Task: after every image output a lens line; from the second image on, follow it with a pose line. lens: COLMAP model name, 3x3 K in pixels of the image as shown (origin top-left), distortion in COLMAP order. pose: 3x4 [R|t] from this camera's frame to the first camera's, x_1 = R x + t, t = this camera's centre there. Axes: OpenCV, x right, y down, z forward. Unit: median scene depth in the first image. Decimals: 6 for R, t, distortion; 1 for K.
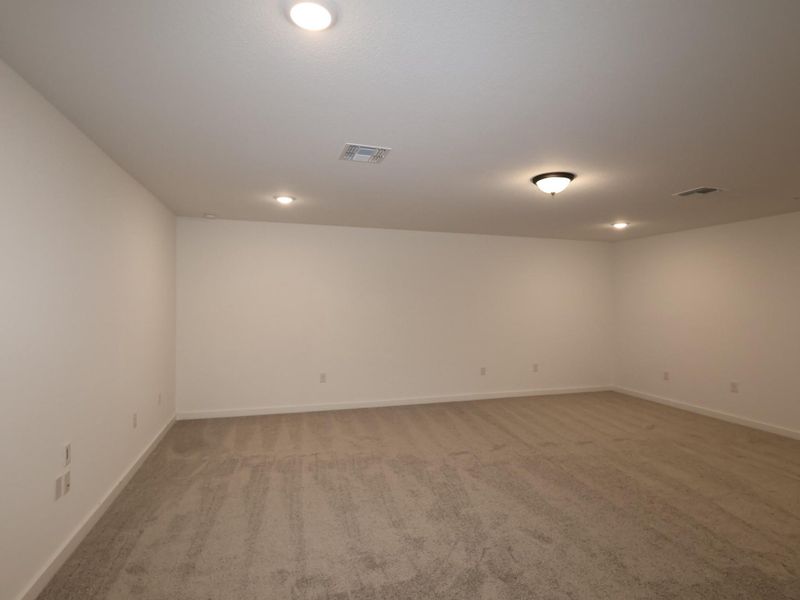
lens RADIAL K [[417.1, 0, 399.6], [0, 417.1, 299.4], [0, 0, 1]] dist [-0.006487, 0.002081]
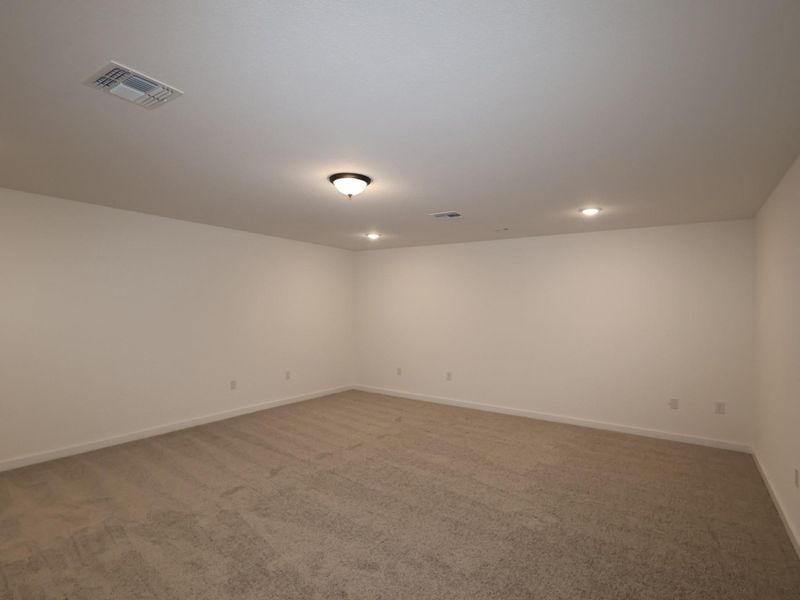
lens RADIAL K [[417.1, 0, 400.0], [0, 417.1, 302.5], [0, 0, 1]] dist [-0.006487, 0.002081]
pose [[0.783466, 0.010275, 0.621350, -0.121892], [-0.011328, 0.999933, -0.002252, -0.006256], [-0.621331, -0.005275, 0.783530, 0.159534]]
